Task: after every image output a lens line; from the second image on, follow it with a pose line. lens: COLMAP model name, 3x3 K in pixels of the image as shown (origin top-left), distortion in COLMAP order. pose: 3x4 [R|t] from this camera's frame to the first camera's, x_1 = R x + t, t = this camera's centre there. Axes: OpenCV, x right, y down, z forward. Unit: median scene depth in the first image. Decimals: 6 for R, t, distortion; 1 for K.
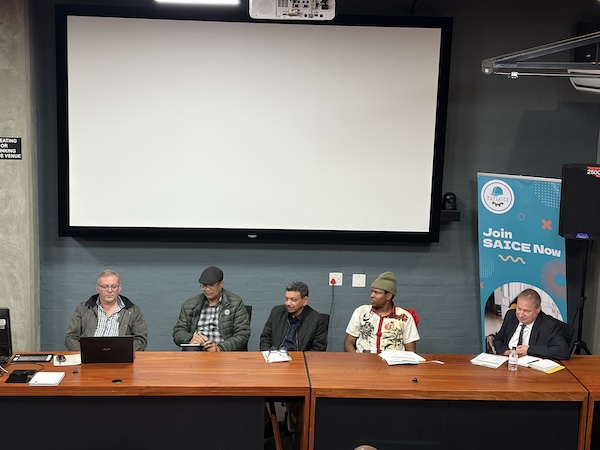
lens RADIAL K [[986.4, 0, 300.0], [0, 986.4, 225.0], [0, 0, 1]] dist [0.041686, 0.079420]
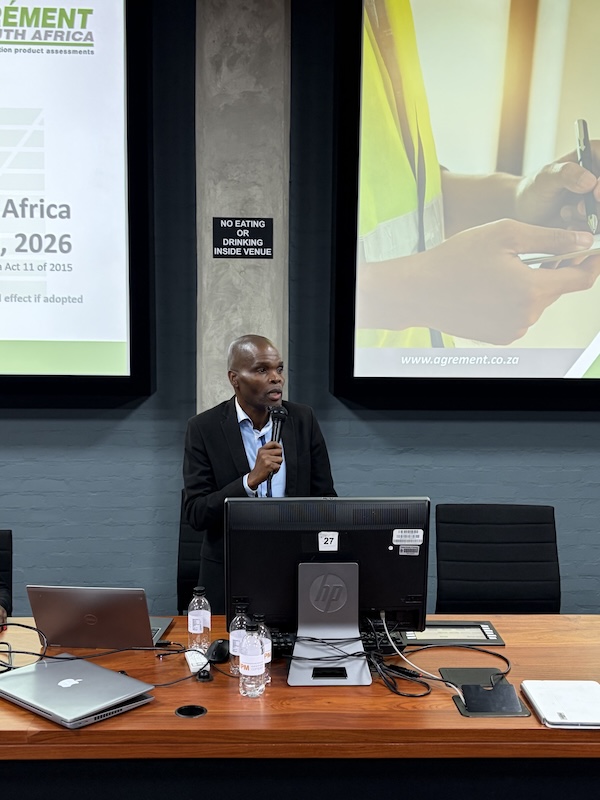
lens RADIAL K [[905.6, 0, 300.0], [0, 905.6, 400.0], [0, 0, 1]] dist [0.210971, -0.729946]
pose [[0.999090, -0.014967, -0.039930, -0.244031], [0.011659, 0.996579, -0.081823, 0.055697], [0.041019, 0.081283, 0.995847, 0.490107]]
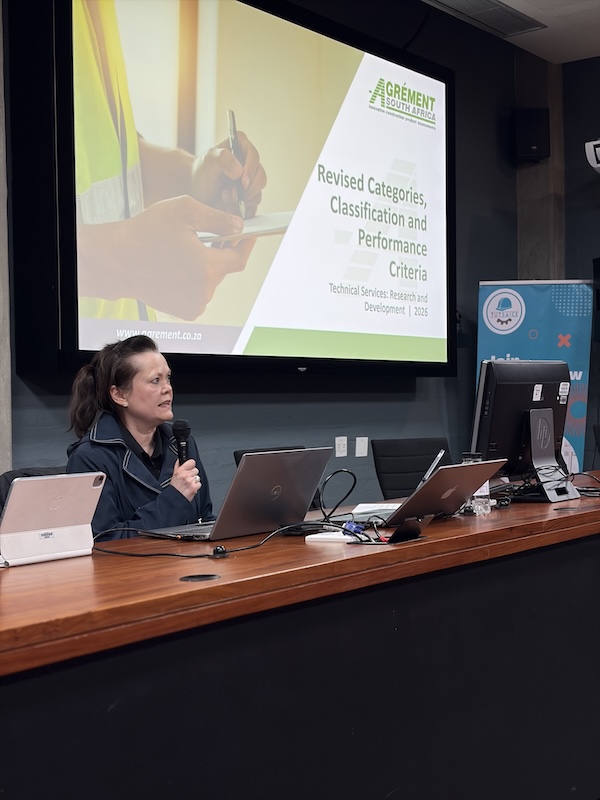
lens RADIAL K [[1175.4, 0, 300.0], [0, 1175.4, 400.0], [0, 0, 1]] dist [0.231198, -0.880852]
pose [[0.664174, -0.042293, 0.746381, -0.606838], [0.169751, 0.980851, -0.095476, 0.101653], [-0.728051, 0.190112, 0.658635, 0.533196]]
